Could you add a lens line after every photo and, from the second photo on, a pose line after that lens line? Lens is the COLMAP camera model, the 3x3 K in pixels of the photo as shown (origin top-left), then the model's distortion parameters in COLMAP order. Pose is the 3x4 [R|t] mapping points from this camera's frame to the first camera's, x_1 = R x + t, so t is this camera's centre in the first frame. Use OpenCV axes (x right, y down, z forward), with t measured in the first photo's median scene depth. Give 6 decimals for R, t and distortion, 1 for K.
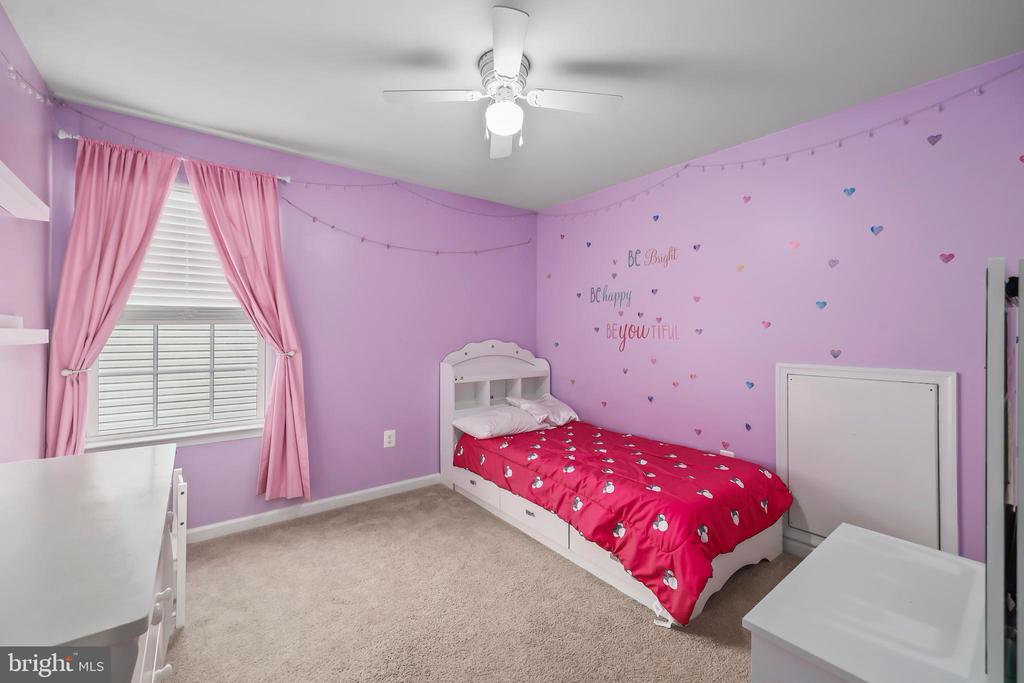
lens RADIAL K [[421.7, 0, 510.9], [0, 421.7, 332.2], [0, 0, 1]] dist [0.000163, -0.000011]
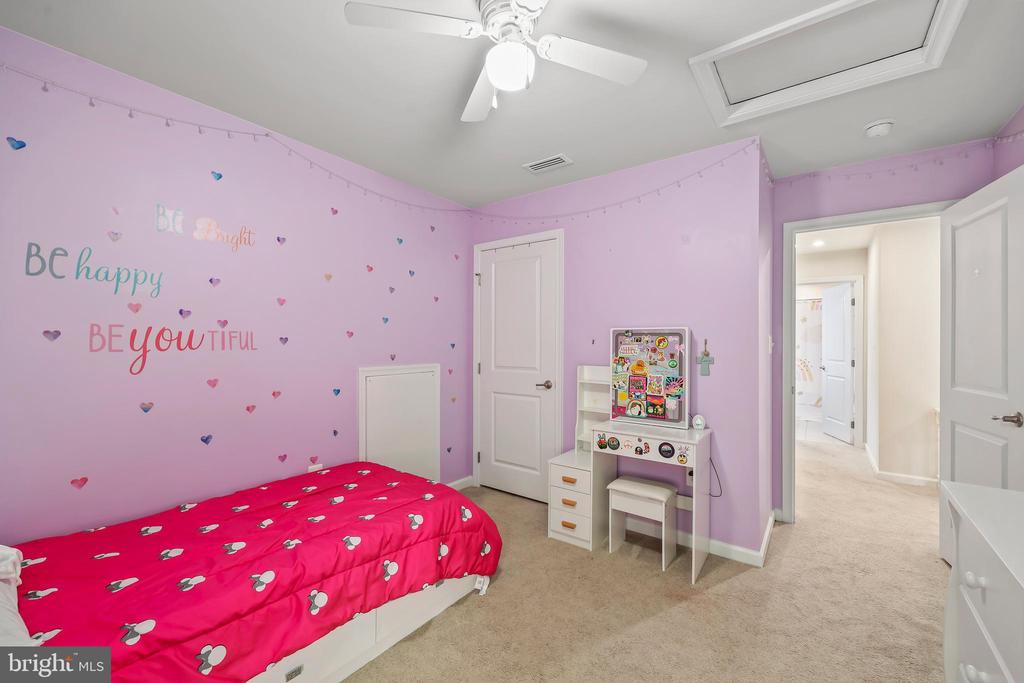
lens RADIAL K [[420.7, 0, 512.0], [0, 420.7, 341.5], [0, 0, 1]] dist [0.000788, 0.000124]
pose [[-0.268152, -0.002247, 0.963374, -0.440950], [-0.005165, 0.999986, 0.000894, -0.001819], [-0.963363, -0.004736, -0.268160, 0.696185]]
